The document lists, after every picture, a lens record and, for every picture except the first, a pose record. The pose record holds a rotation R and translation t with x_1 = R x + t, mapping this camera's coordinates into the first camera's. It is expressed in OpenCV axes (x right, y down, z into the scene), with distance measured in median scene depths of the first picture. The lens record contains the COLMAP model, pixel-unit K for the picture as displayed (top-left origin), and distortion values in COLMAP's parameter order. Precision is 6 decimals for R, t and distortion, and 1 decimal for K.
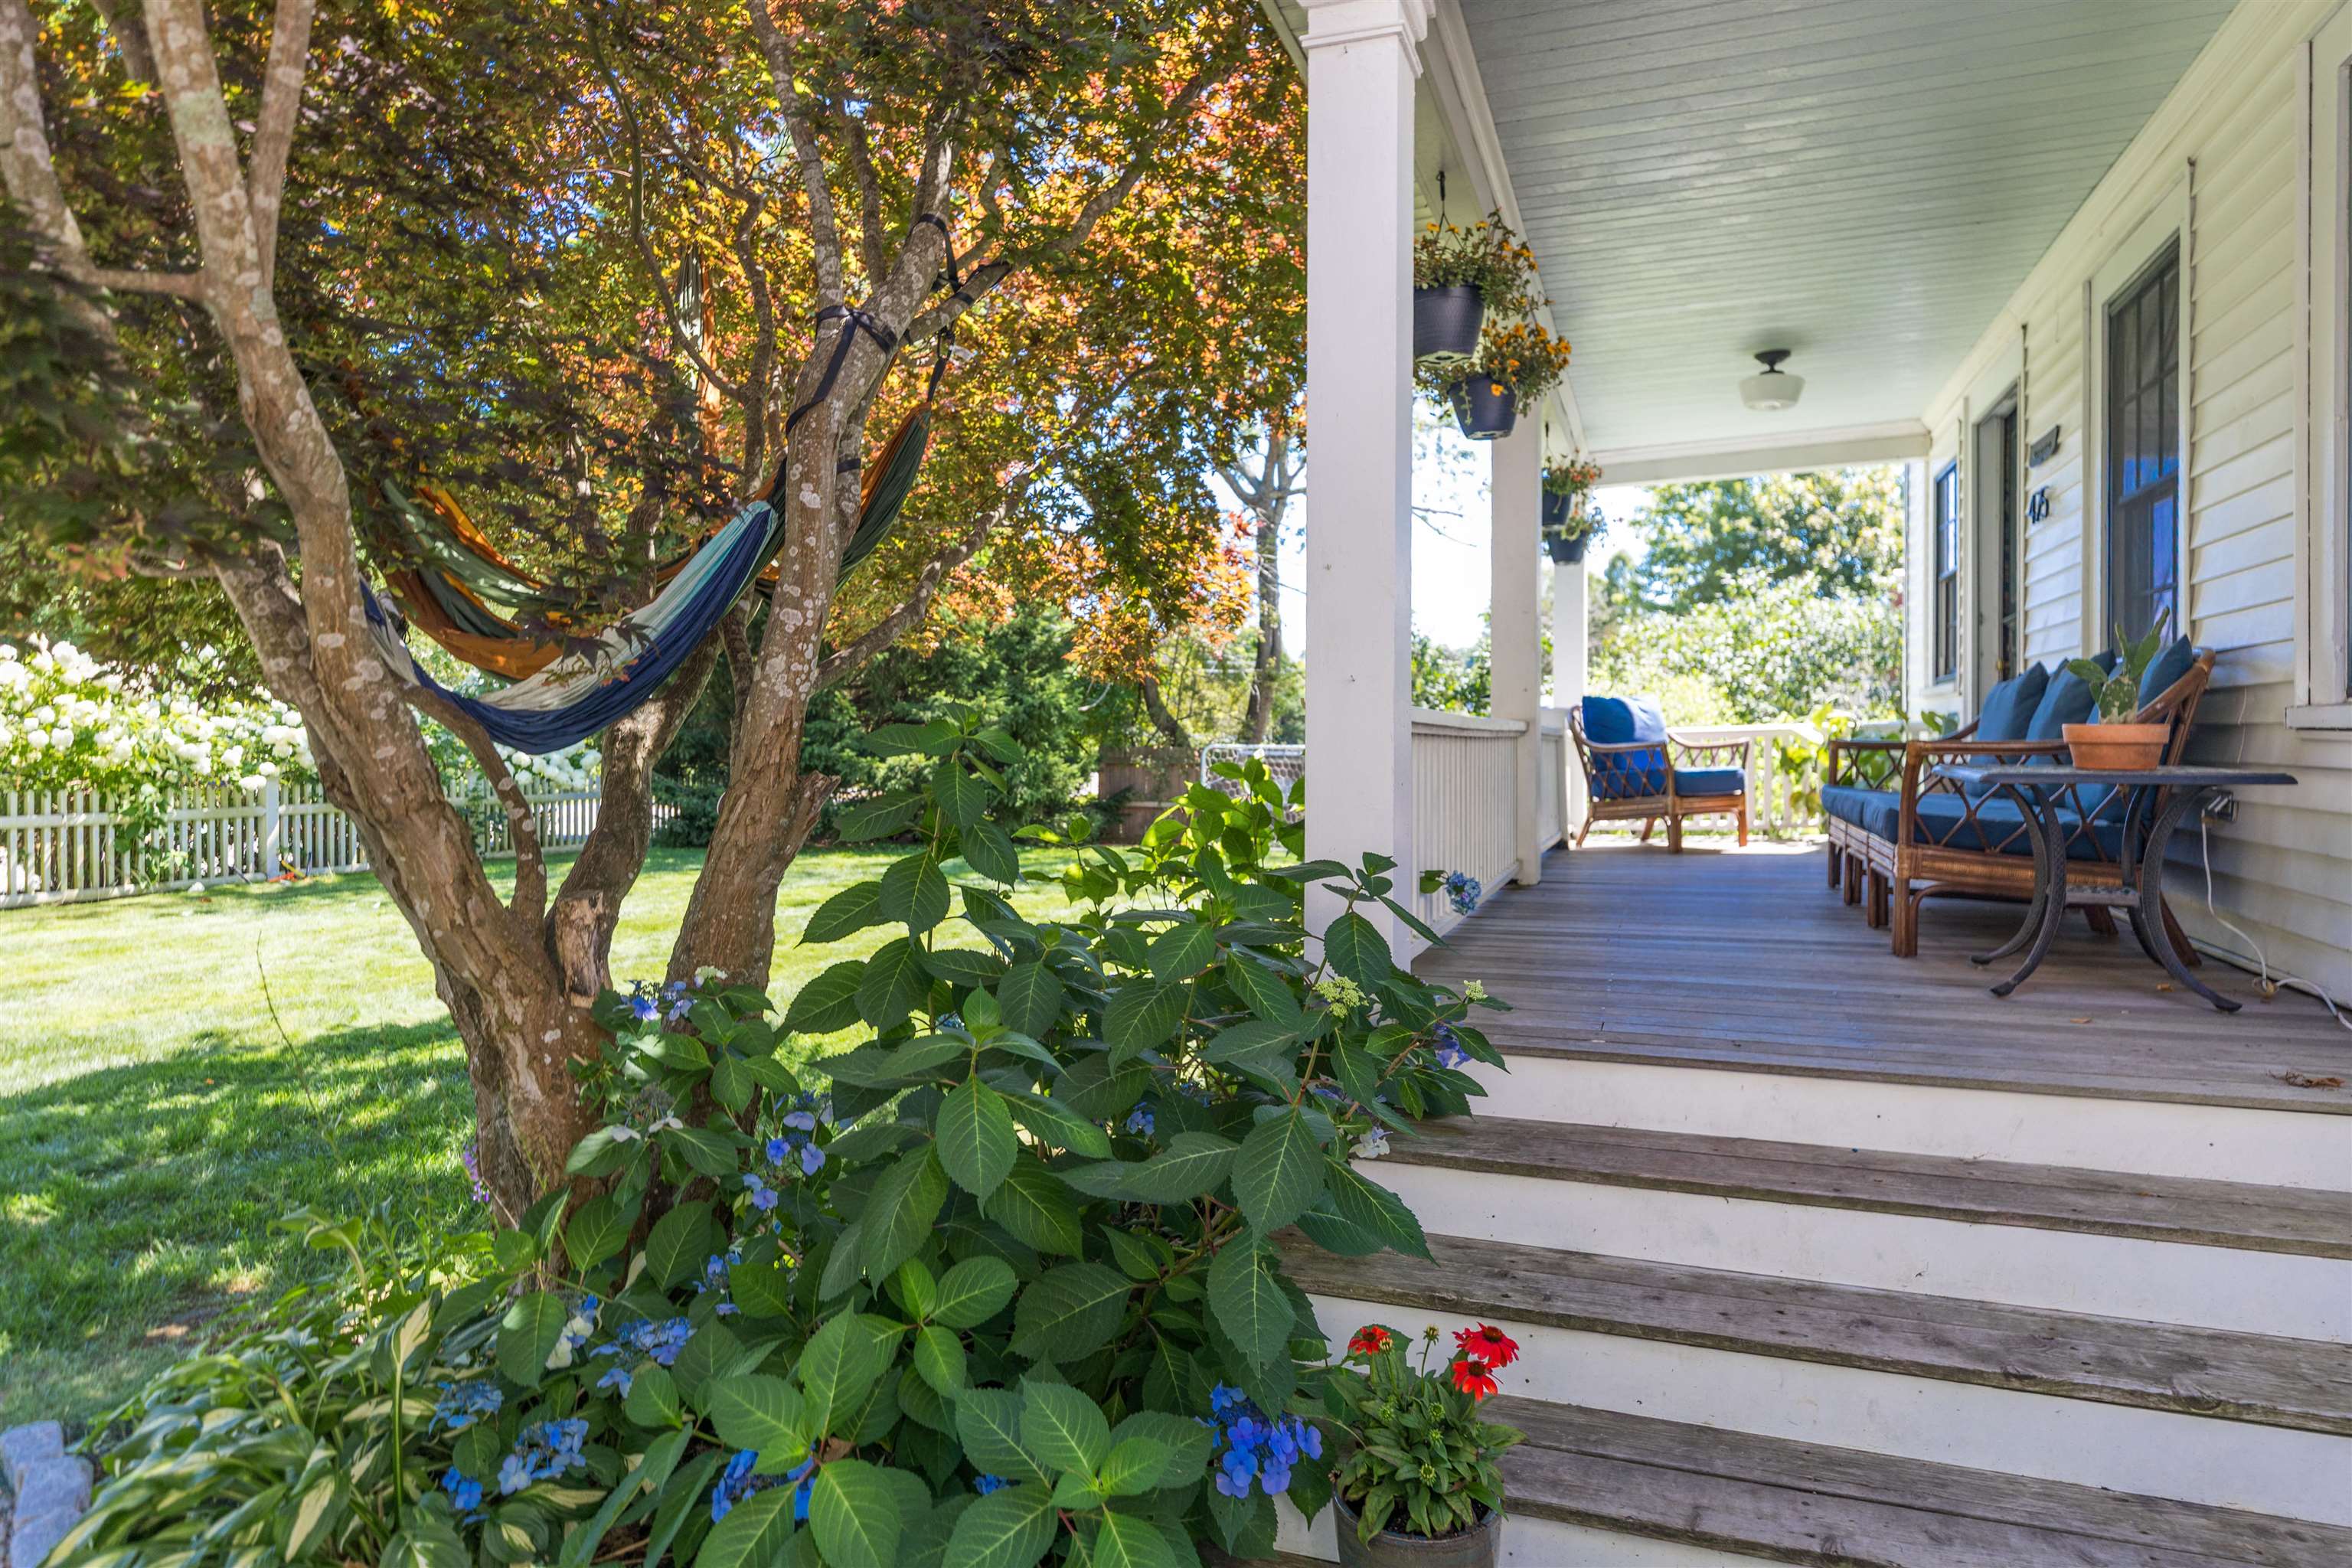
lens RADIAL K [[1314.4, 0, 1227.2], [0, 1314.4, 740.0], [0, 0, 1]] dist [0.004163, 0.002400]
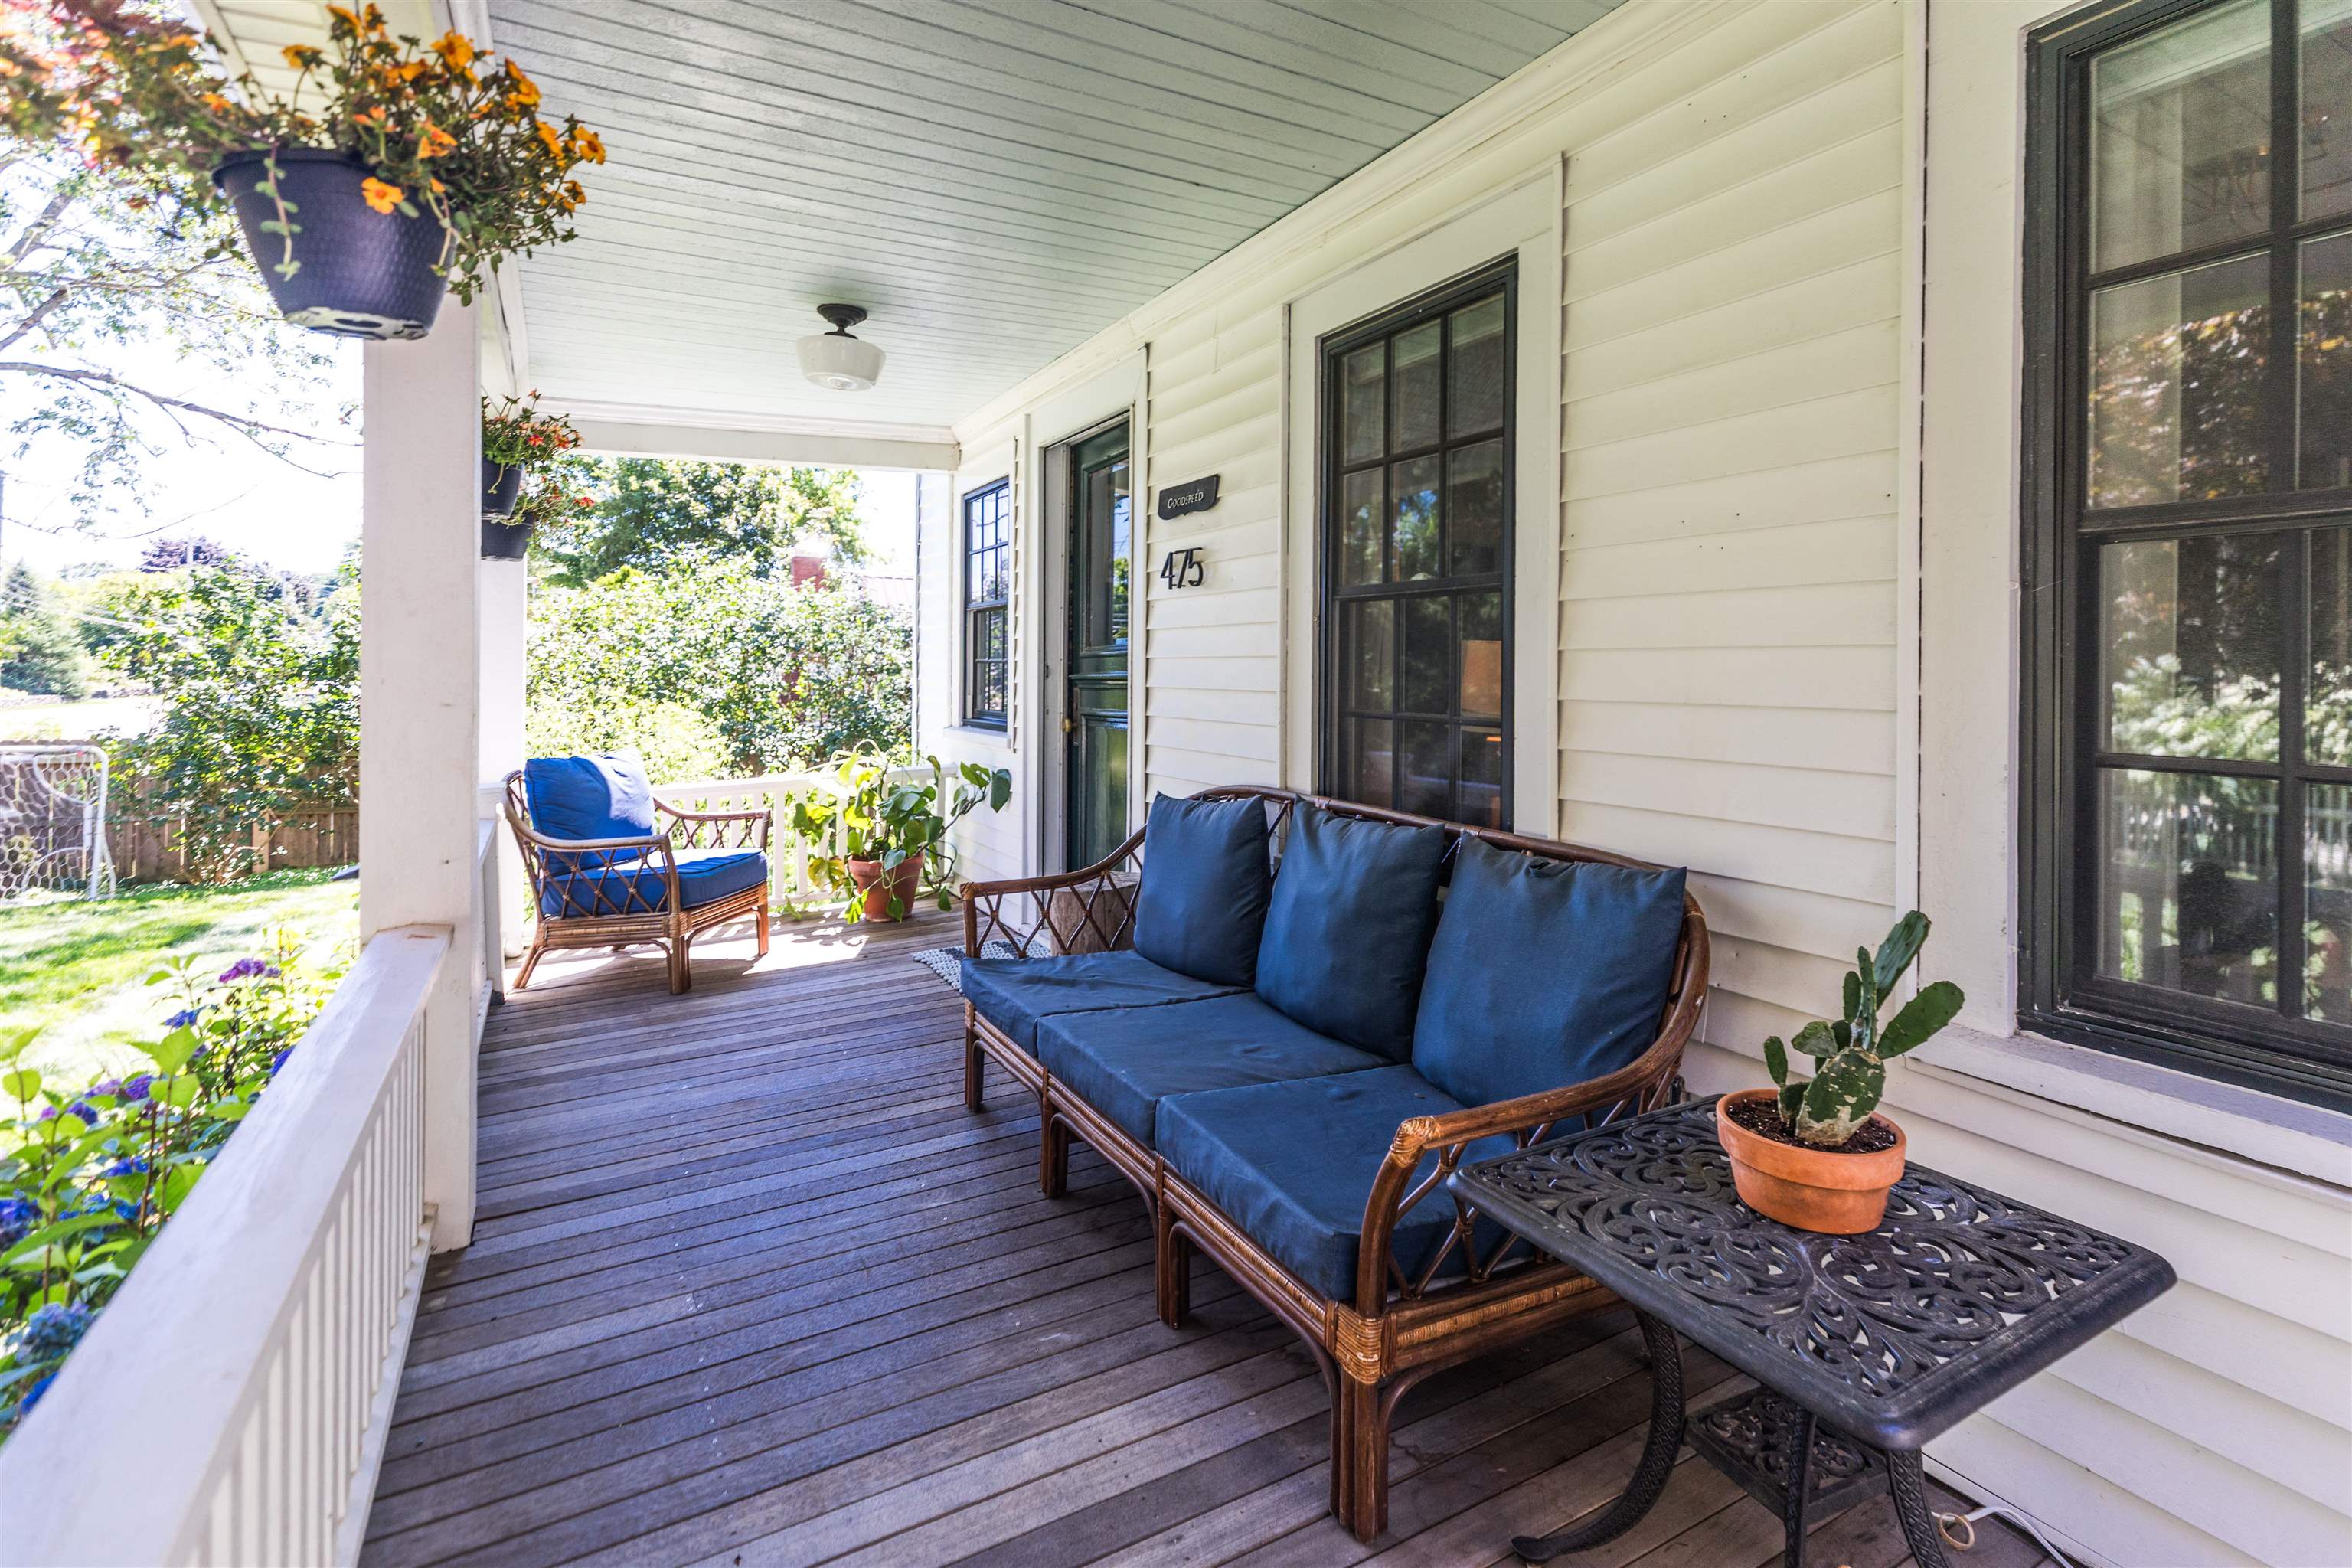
lens RADIAL K [[1105.8, 0, 1178.1], [0, 1105.8, 653.8], [0, 0, 1]] dist [0.001160, 0.000075]
pose [[0.670175, 0.004943, 0.742187, 0.076280], [0.001596, 0.999966, -0.008101, -0.084526], [-0.742202, 0.006613, 0.670144, 0.385960]]
